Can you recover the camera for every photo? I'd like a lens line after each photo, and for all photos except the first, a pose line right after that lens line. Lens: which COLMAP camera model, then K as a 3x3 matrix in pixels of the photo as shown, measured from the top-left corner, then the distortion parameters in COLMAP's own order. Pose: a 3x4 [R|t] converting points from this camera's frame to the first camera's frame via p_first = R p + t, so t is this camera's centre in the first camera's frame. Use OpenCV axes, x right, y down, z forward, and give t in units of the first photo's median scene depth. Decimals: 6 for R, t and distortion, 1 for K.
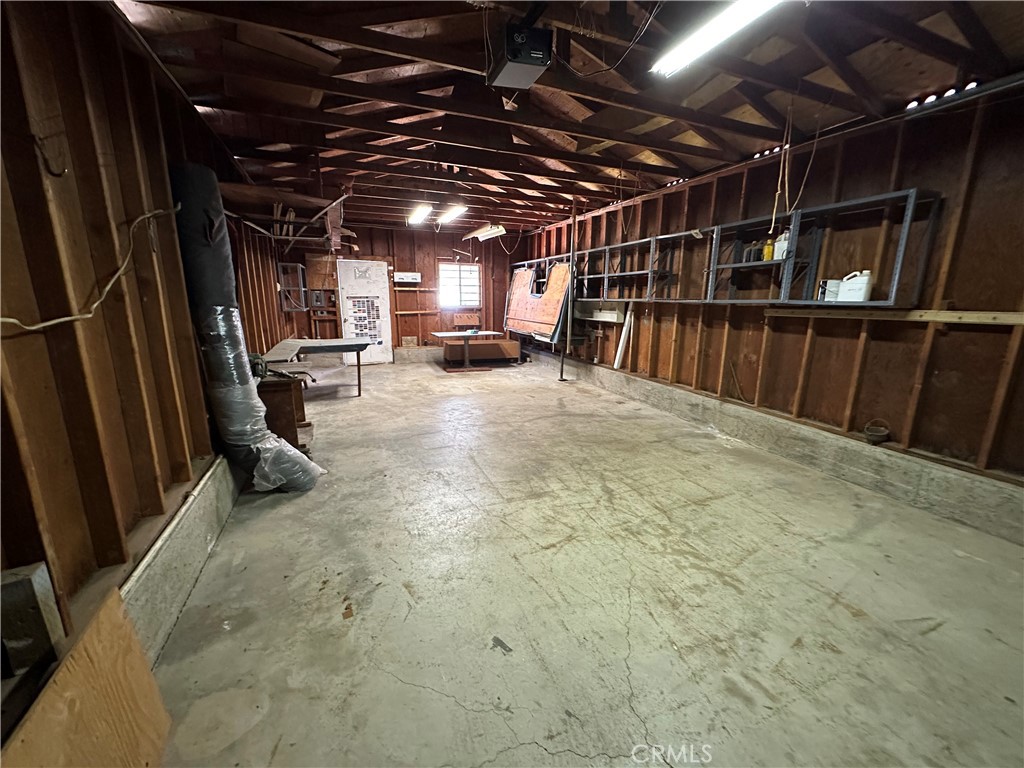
lens RADIAL K [[412.3, 0, 513.5], [0, 412.3, 385.1], [0, 0, 1]] dist [-0.004083, 0.000646]
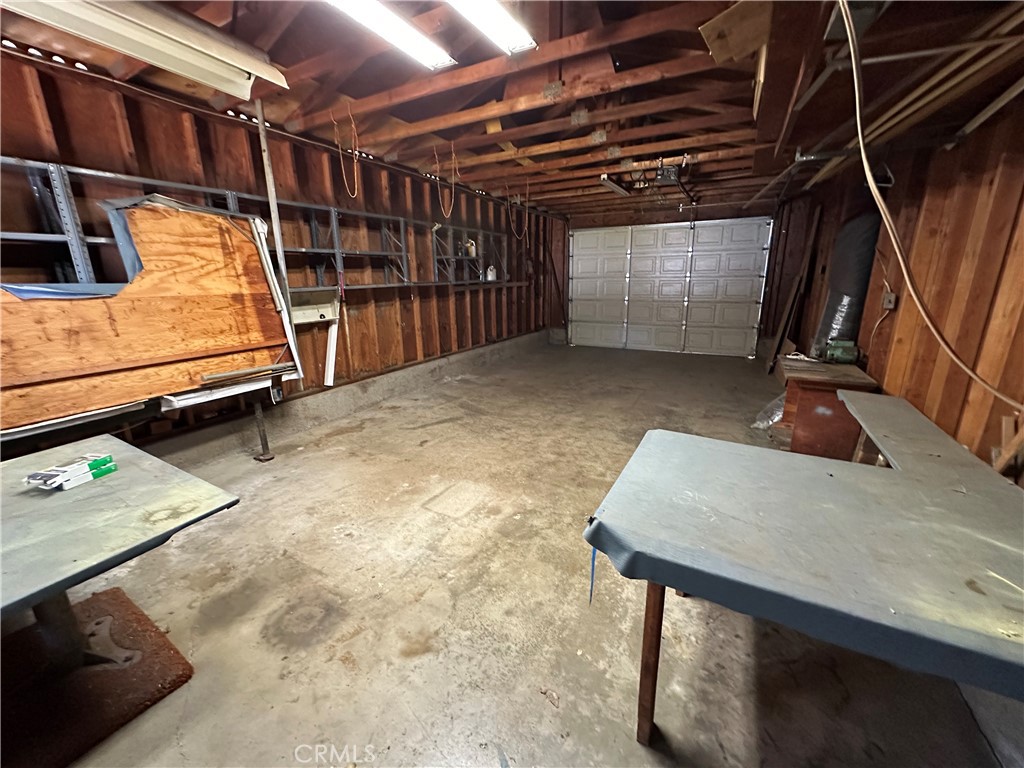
lens RADIAL K [[412.3, 0, 513.5], [0, 412.3, 385.1], [0, 0, 1]] dist [-0.004083, 0.000646]
pose [[-0.641366, -0.199020, 0.740973, -0.569479], [0.168199, 0.905804, 0.388881, -0.315860], [-0.748571, 0.374046, -0.547476, 1.383018]]
